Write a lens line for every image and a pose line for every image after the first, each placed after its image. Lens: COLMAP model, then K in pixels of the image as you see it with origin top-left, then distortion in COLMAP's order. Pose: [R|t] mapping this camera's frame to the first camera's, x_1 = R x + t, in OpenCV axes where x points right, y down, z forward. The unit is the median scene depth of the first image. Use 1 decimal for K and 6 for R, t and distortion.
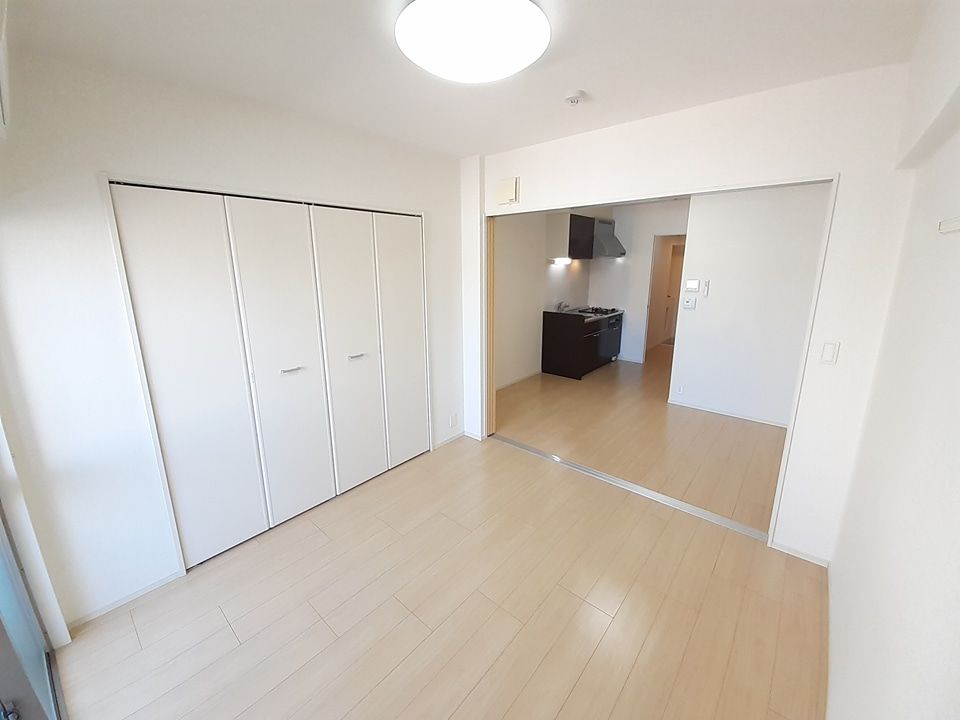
lens RADIAL K [[380.8, 0, 480.7], [0, 380.8, 343.4], [0, 0, 1]] dist [0.022944, -0.017364]
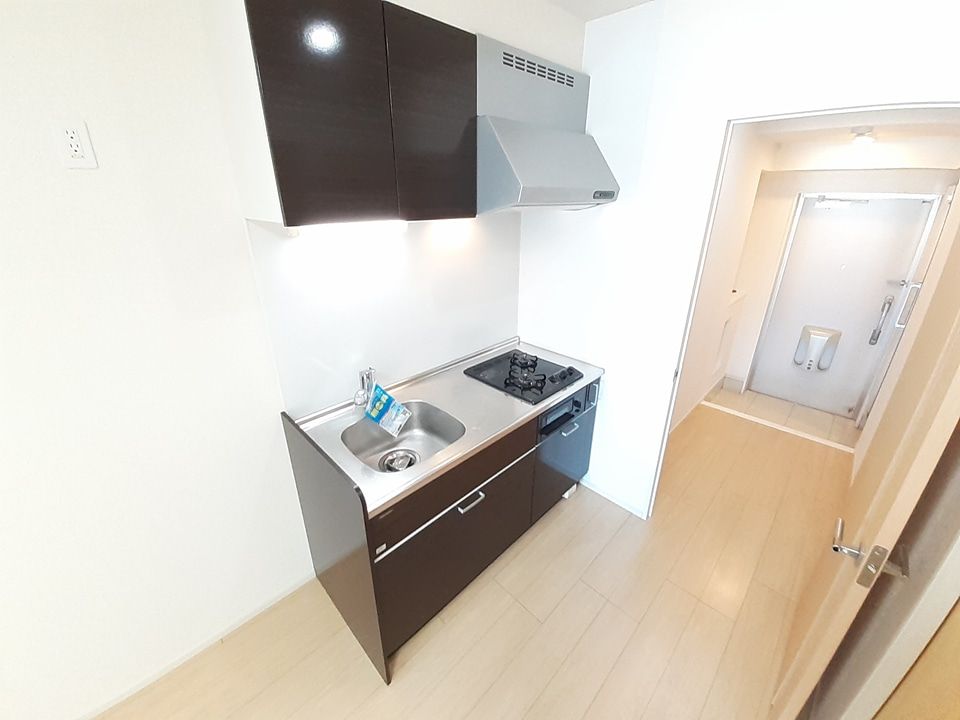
lens RADIAL K [[380.8, 0, 480.7], [0, 380.8, 343.4], [0, 0, 1]] dist [0.022944, -0.017364]
pose [[0.997656, 0.028136, -0.062377, 0.318149], [-0.018434, 0.988363, 0.150990, -0.175691], [0.065900, -0.149486, 0.986565, 0.733313]]
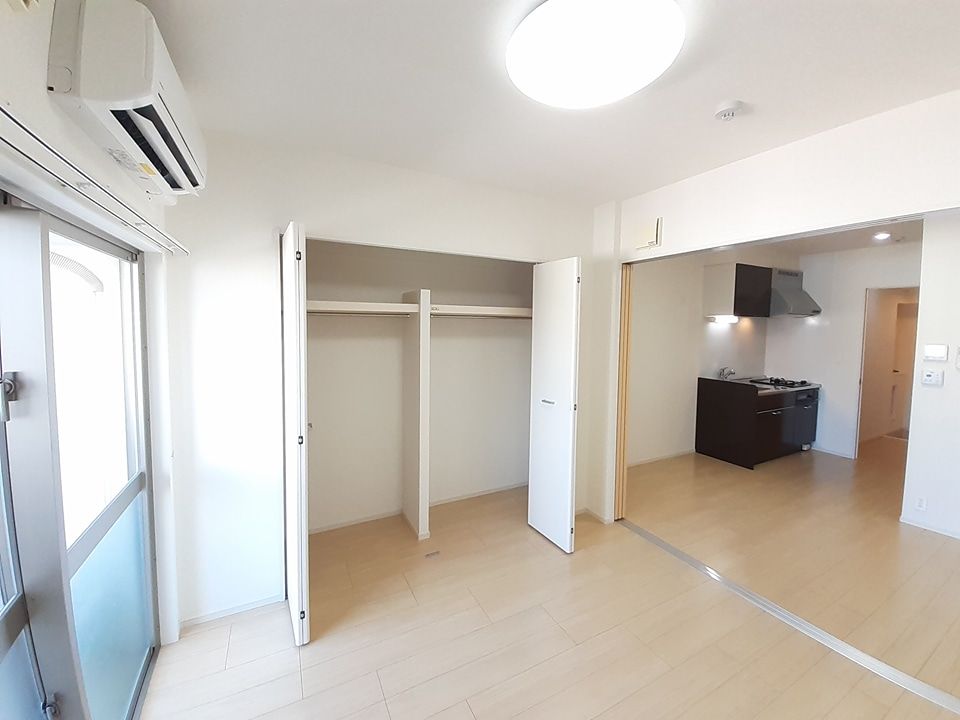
lens RADIAL K [[380.8, 0, 480.7], [0, 380.8, 343.4], [0, 0, 1]] dist [0.022944, -0.017364]
pose [[0.929962, 0.037876, -0.365699, 0.024265], [-0.096102, 0.985140, -0.142351, 0.007717], [0.354873, 0.167525, 0.919783, 0.047632]]
